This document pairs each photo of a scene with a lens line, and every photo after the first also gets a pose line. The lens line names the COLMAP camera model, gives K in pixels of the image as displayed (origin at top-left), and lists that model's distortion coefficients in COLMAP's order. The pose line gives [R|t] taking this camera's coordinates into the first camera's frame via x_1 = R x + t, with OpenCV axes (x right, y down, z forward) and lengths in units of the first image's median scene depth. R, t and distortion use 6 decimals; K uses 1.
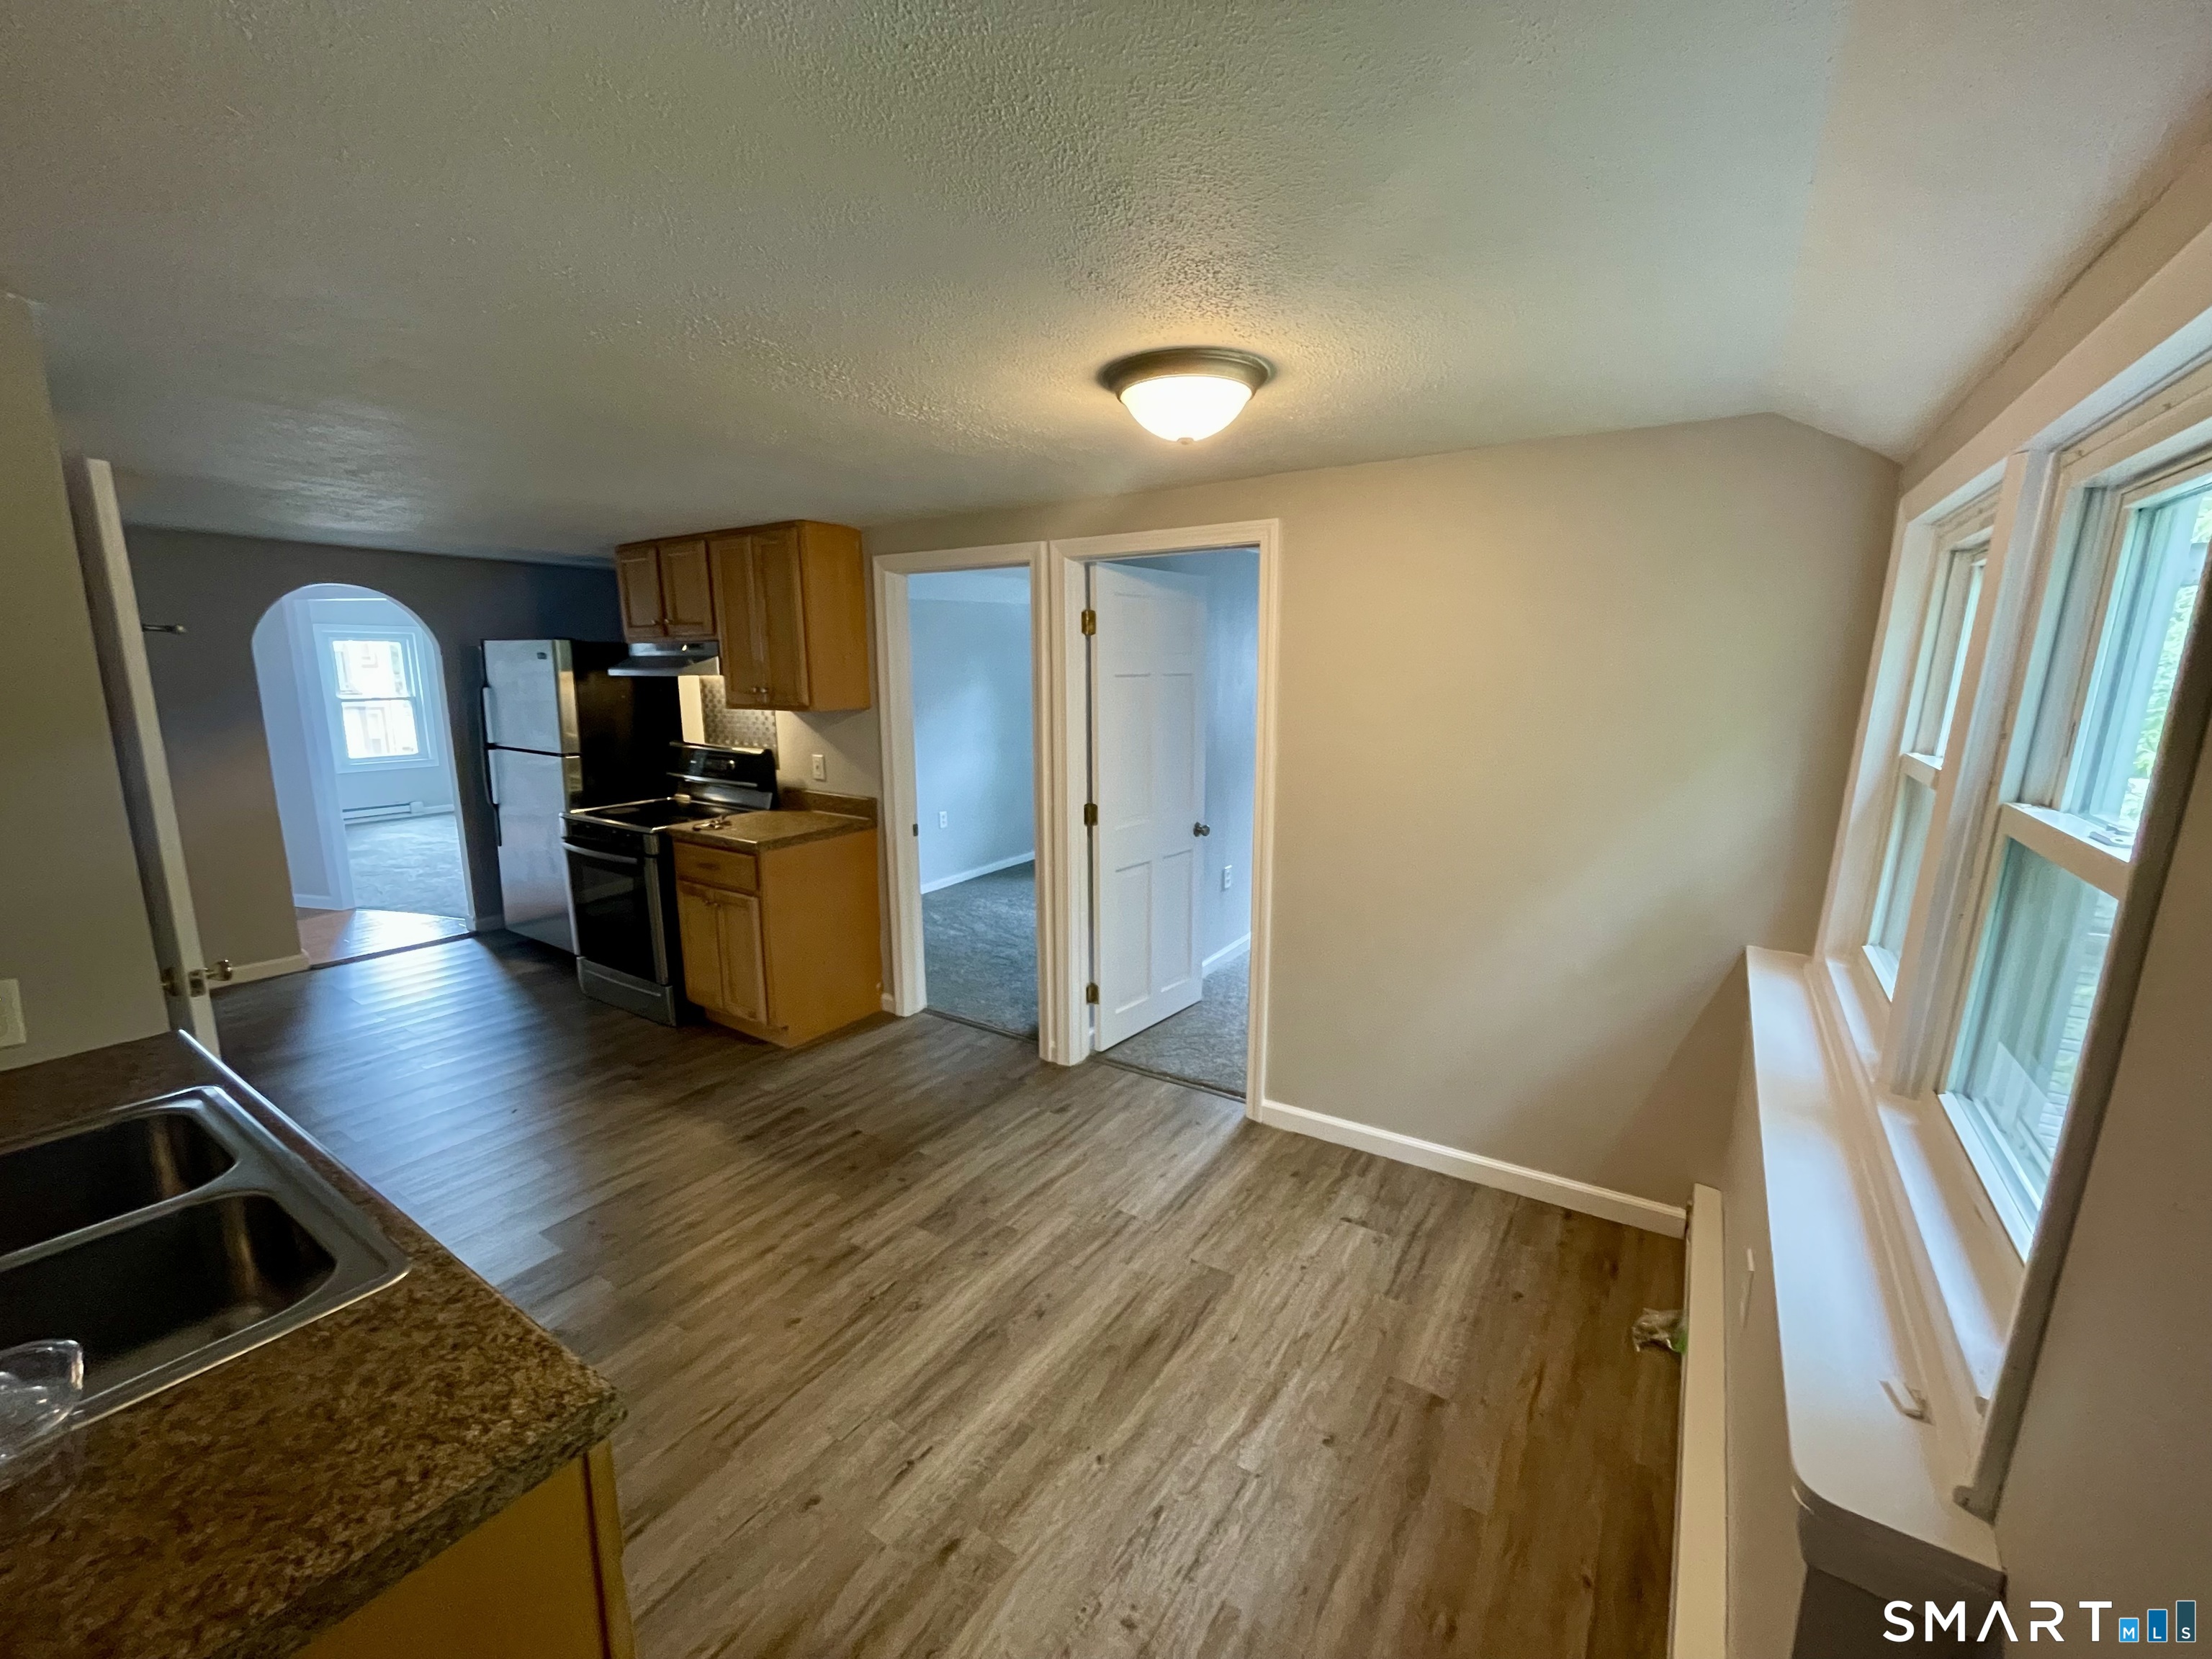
lens RADIAL K [[892.8, 0, 1107.8], [0, 892.8, 839.0], [0, 0, 1]] dist [-0.010592, -0.000042]
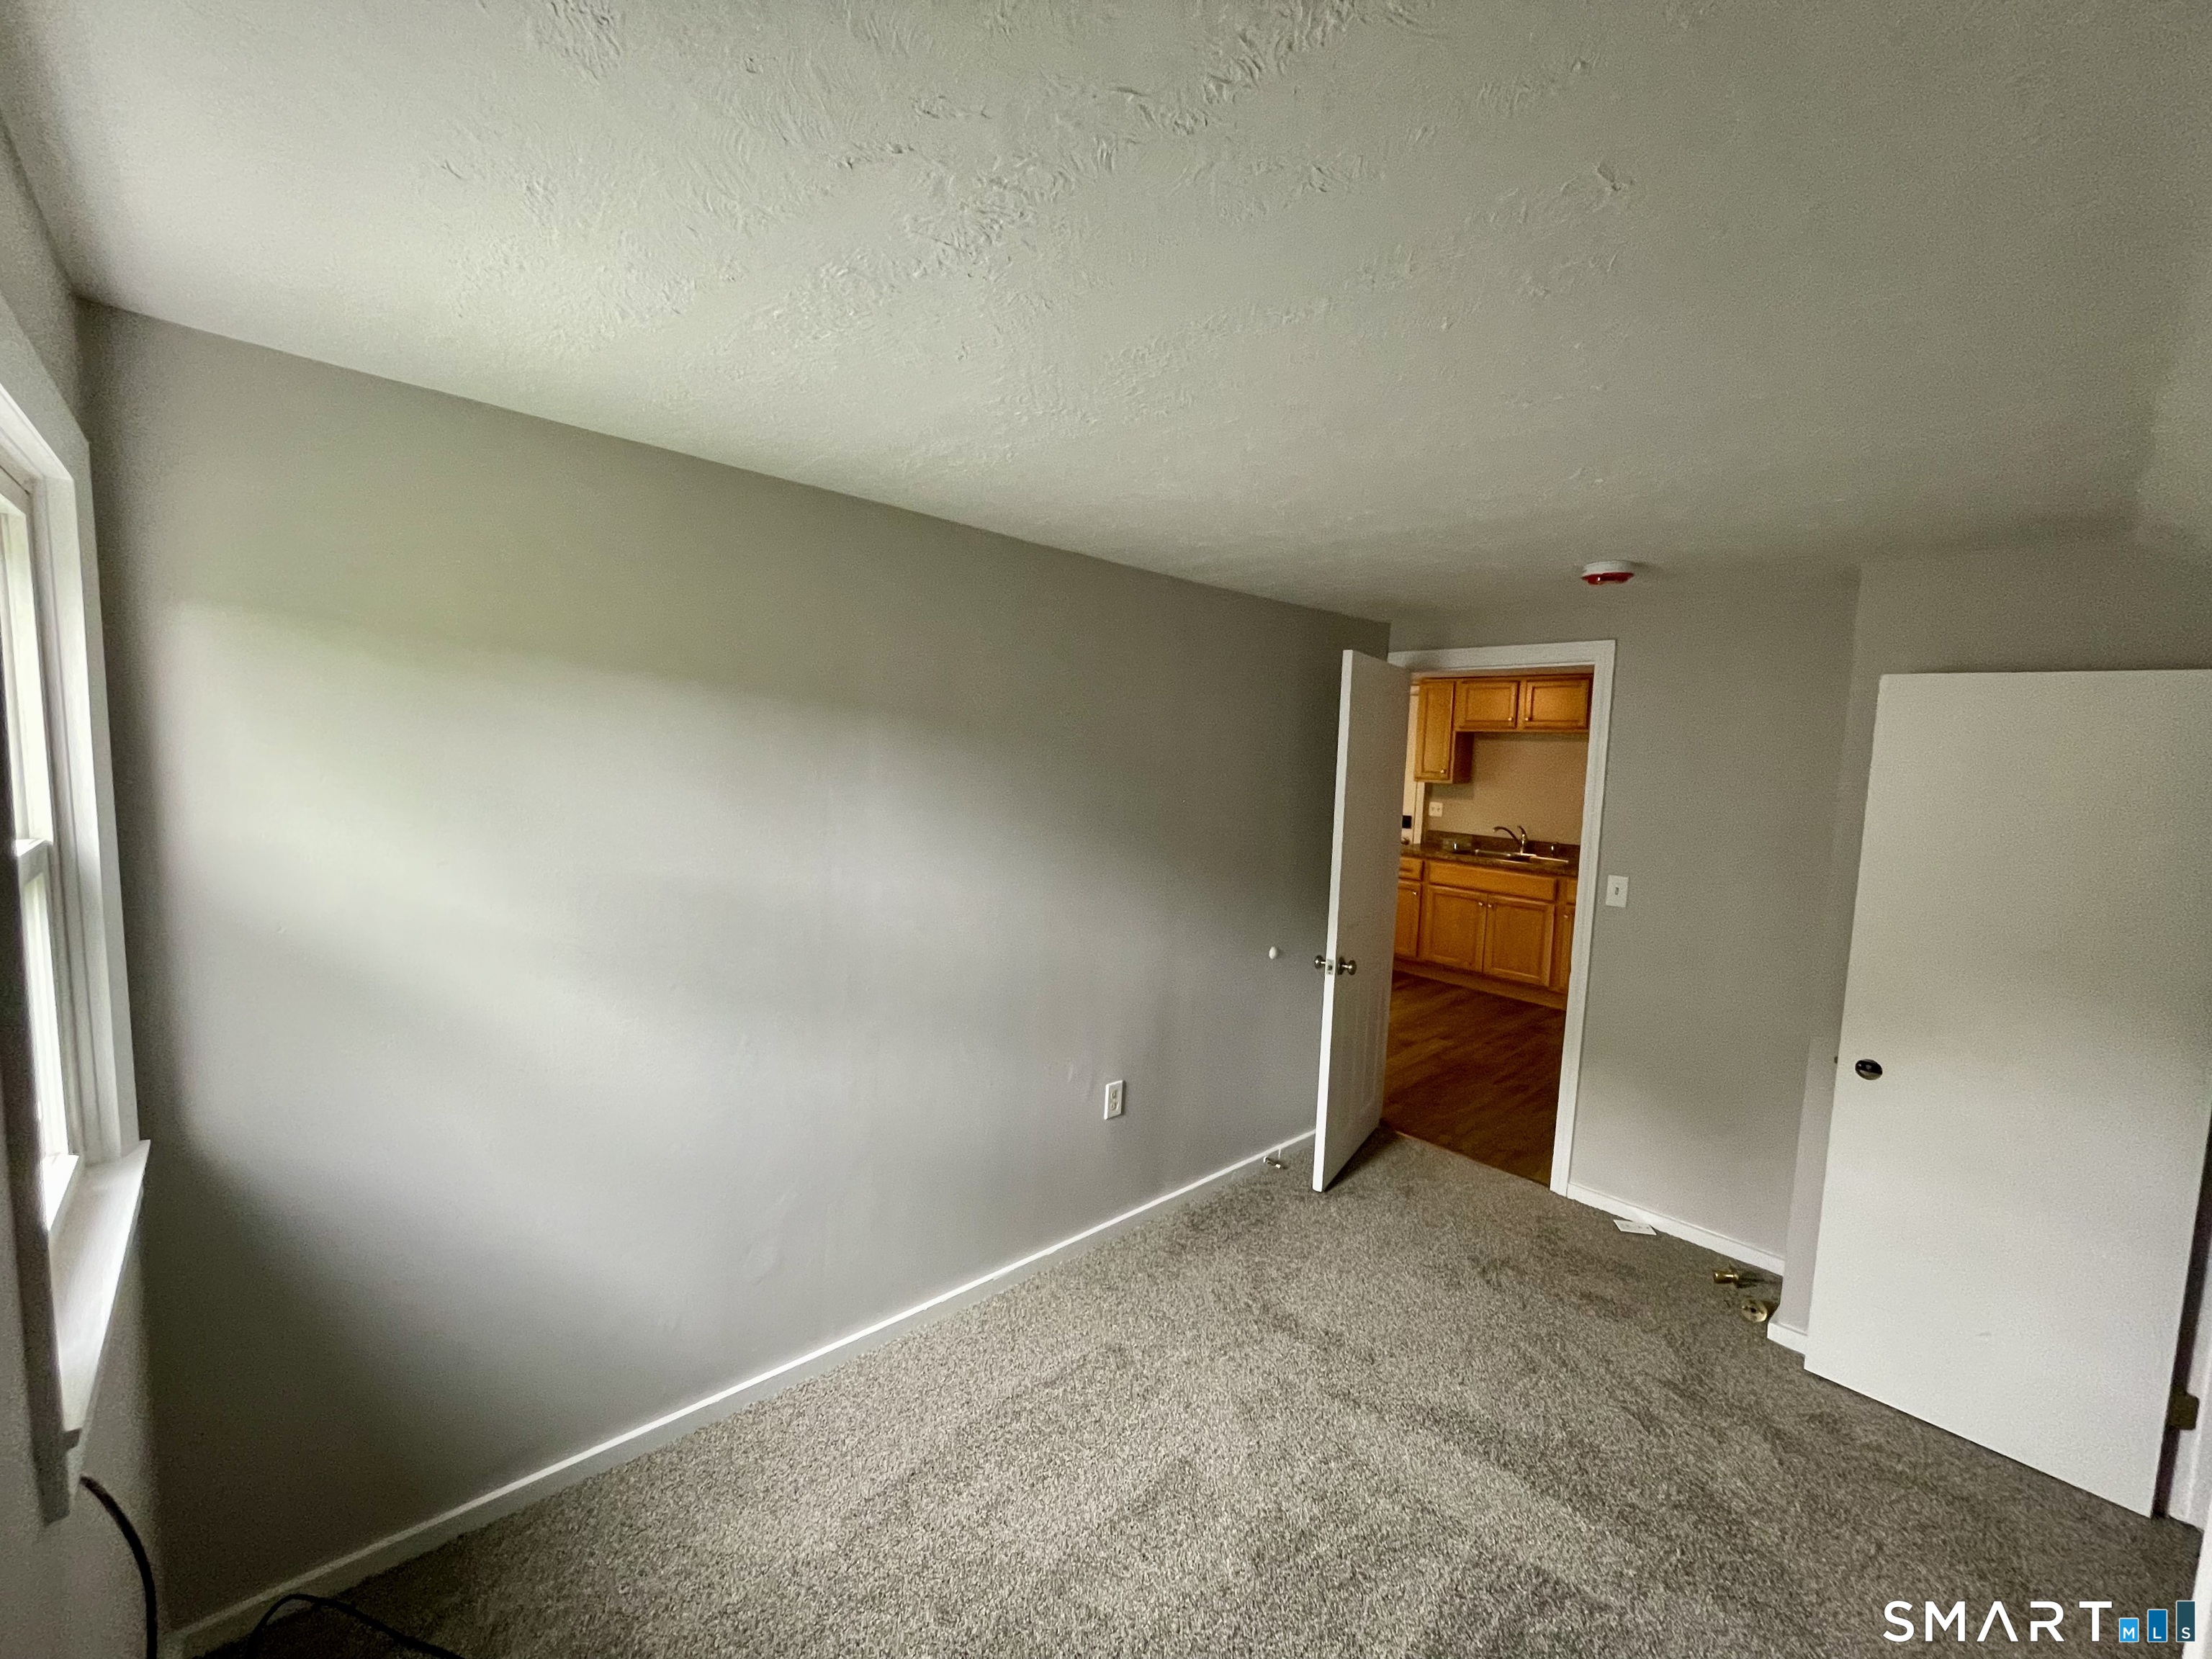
lens RADIAL K [[892.8, 0, 1105.5], [0, 892.8, 826.5], [0, 0, 1]] dist [-0.010592, -0.000042]
pose [[-0.974065, -0.058748, 0.218507, 0.053844], [0.007914, 0.956268, 0.292383, -0.592303], [-0.226128, 0.286530, -0.931003, 2.799386]]
